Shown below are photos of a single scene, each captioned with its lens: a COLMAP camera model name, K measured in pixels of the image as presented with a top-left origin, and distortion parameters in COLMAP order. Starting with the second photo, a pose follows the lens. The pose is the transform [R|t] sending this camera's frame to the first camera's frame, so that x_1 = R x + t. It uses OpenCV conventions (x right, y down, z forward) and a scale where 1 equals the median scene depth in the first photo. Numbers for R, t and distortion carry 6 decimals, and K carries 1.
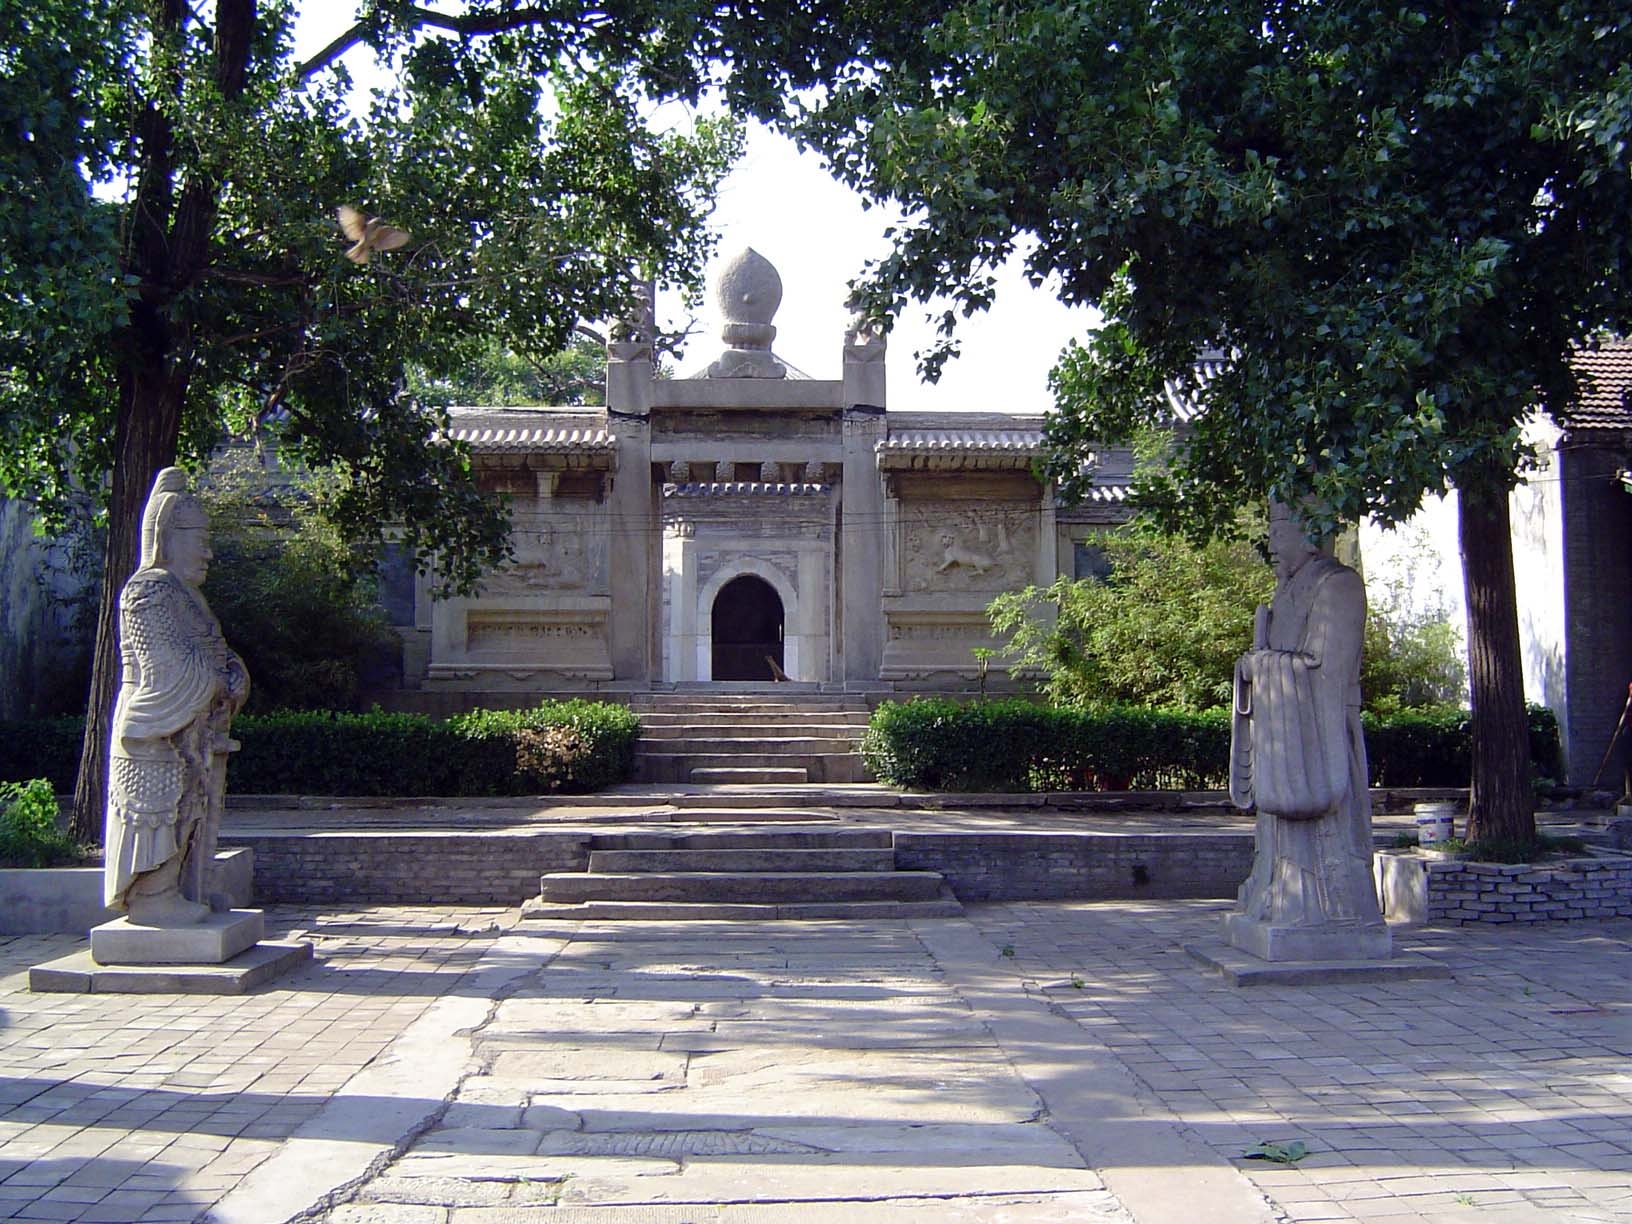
lens RADIAL K [[1890.6, 0, 816.0], [0, 1890.6, 612.0], [0, 0, 1]] dist [-0.153595, 0.028160]
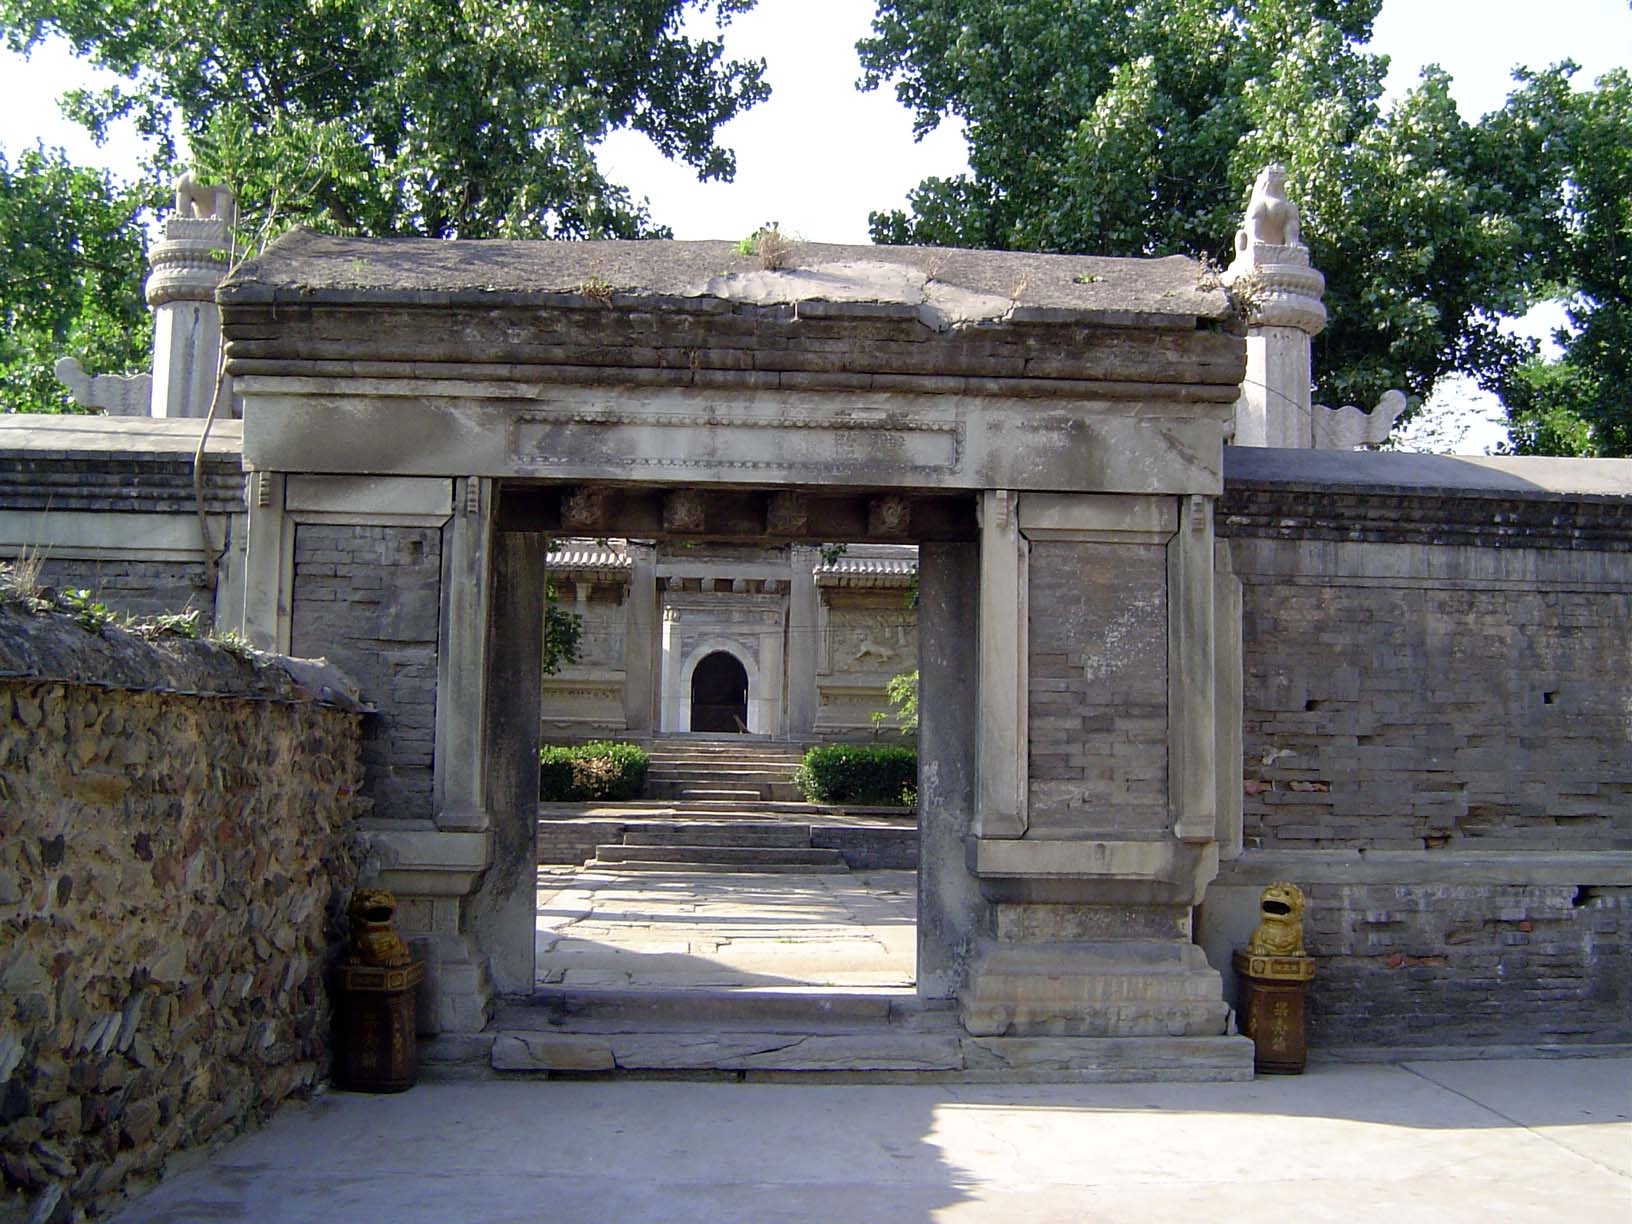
lens RADIAL K [[1890.6, 0, 816.0], [0, 1890.6, 612.0], [0, 0, 1]] dist [-0.153595, 0.028160]
pose [[0.999631, 0.021125, 0.017050, 0.012547], [-0.020573, 0.999278, -0.031936, -0.013609], [-0.017712, 0.031573, 0.999344, -0.564752]]
